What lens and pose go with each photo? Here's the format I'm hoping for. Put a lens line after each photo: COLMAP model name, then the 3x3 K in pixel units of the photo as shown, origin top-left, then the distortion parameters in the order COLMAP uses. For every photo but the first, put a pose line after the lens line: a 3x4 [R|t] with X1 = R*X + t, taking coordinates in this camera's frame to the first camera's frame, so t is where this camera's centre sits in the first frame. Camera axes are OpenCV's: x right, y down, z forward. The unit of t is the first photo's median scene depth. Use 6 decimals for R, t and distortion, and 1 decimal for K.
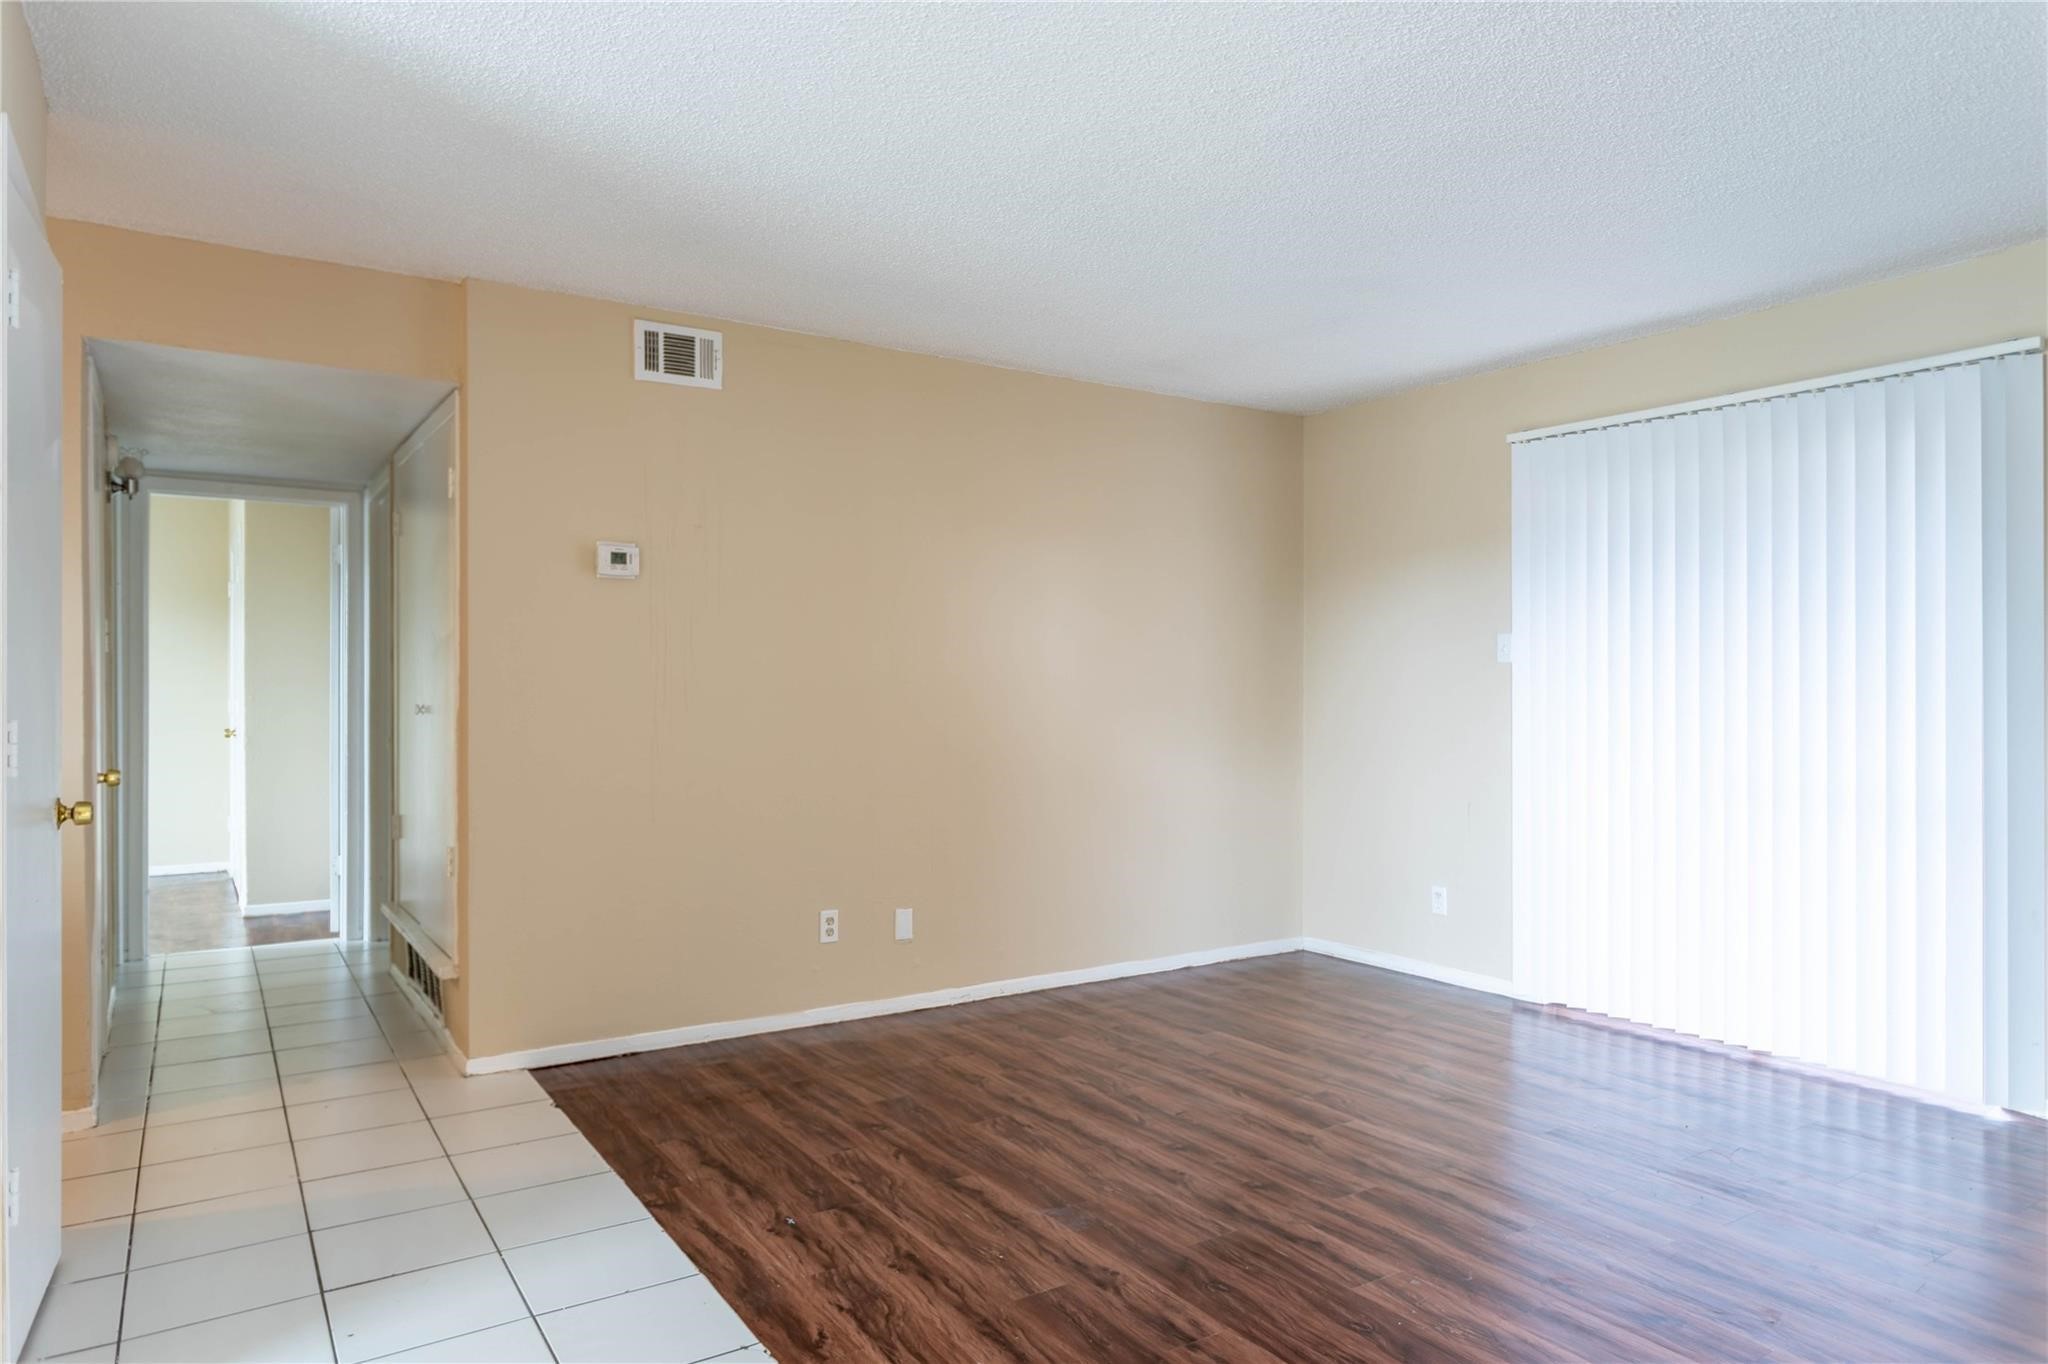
lens RADIAL K [[1280.0, 0, 1024.4], [0, 1280.0, 680.7], [0, 0, 1]] dist [-0.002459, 0.002671]
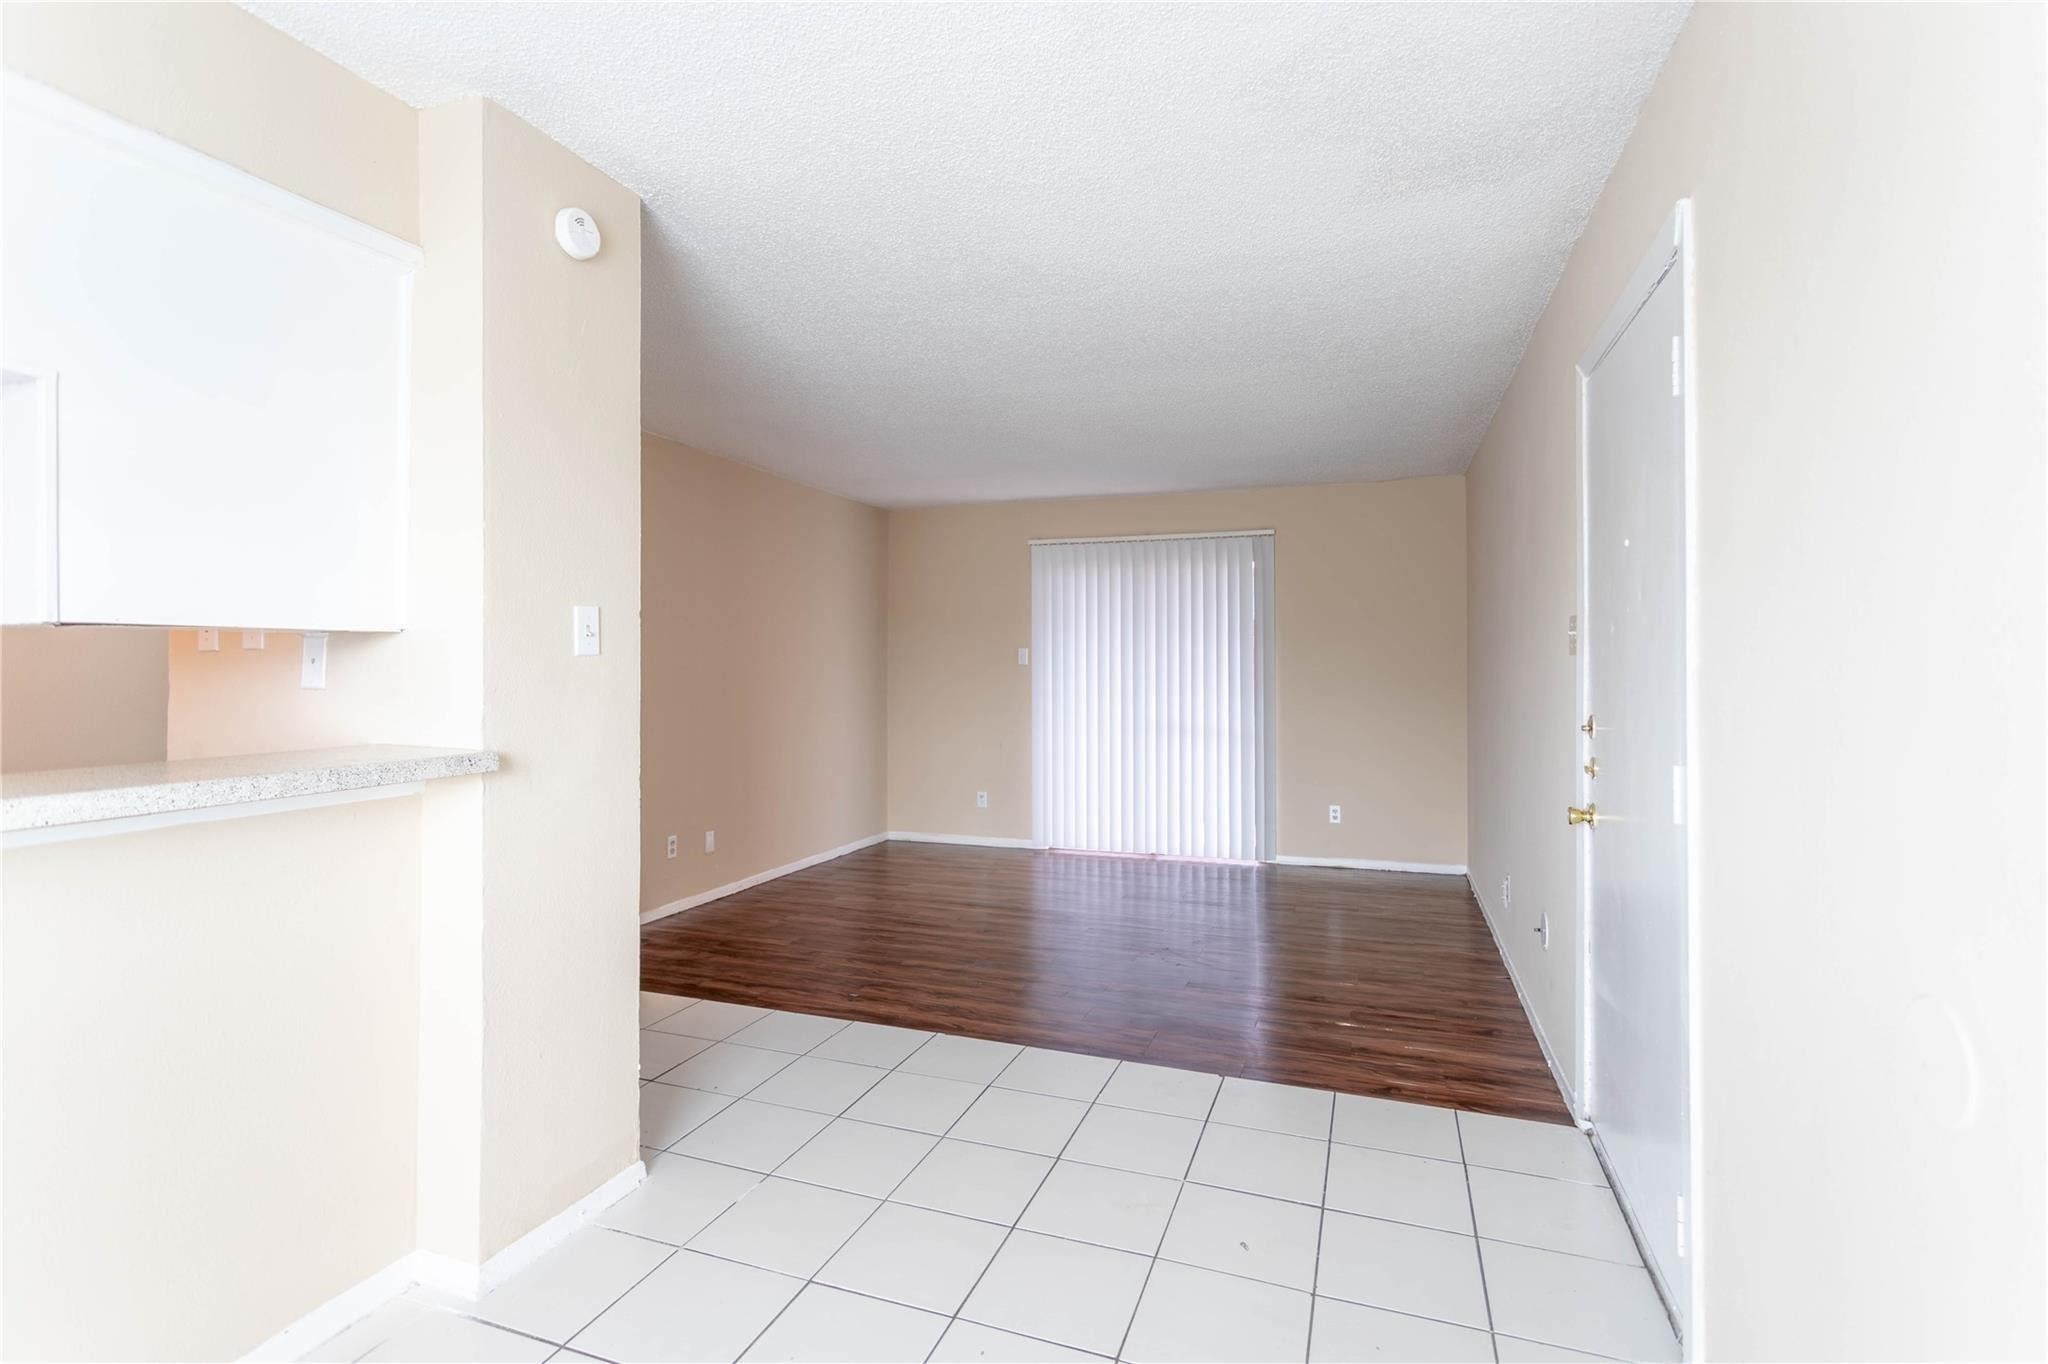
lens RADIAL K [[974.4, 0, 1023.0], [0, 974.4, 666.7], [0, 0, 1]] dist [0.005468, -0.000341]
pose [[0.802391, 0.001446, 0.596796, -0.655373], [-0.003229, 0.999993, 0.001919, -0.020609], [-0.596790, -0.003467, 0.802390, -0.160469]]
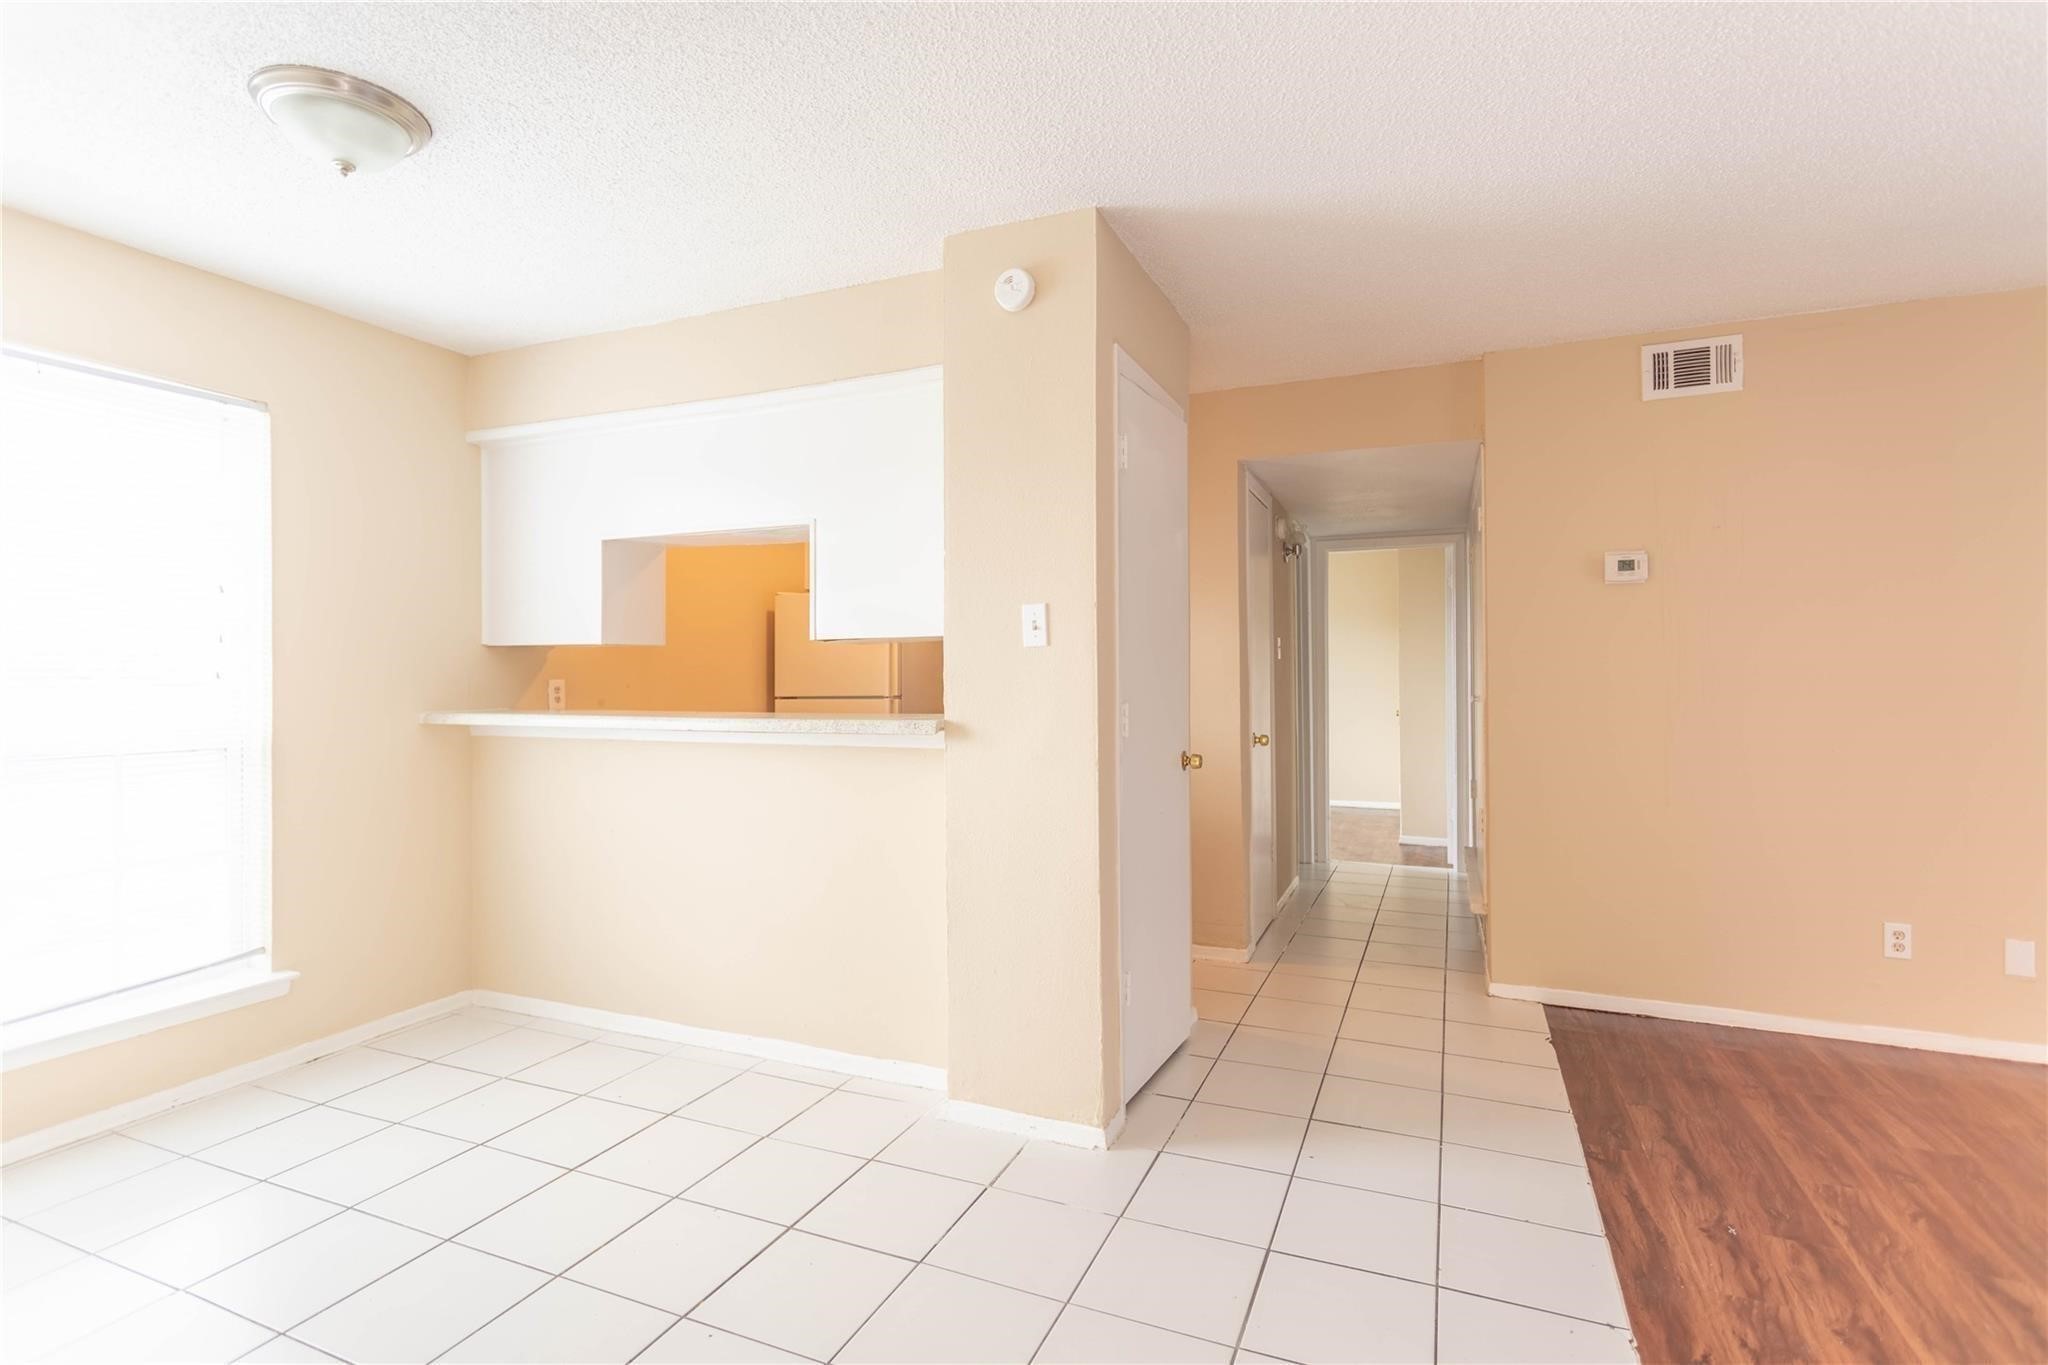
lens RADIAL K [[974.4, 0, 1023.0], [0, 974.4, 667.2], [0, 0, 1]] dist [0.005468, -0.000341]
pose [[0.548421, -0.012343, -0.836111, 0.124540], [0.005930, 0.999923, -0.010871, -0.001431], [0.836181, 0.001003, 0.548452, 0.116272]]
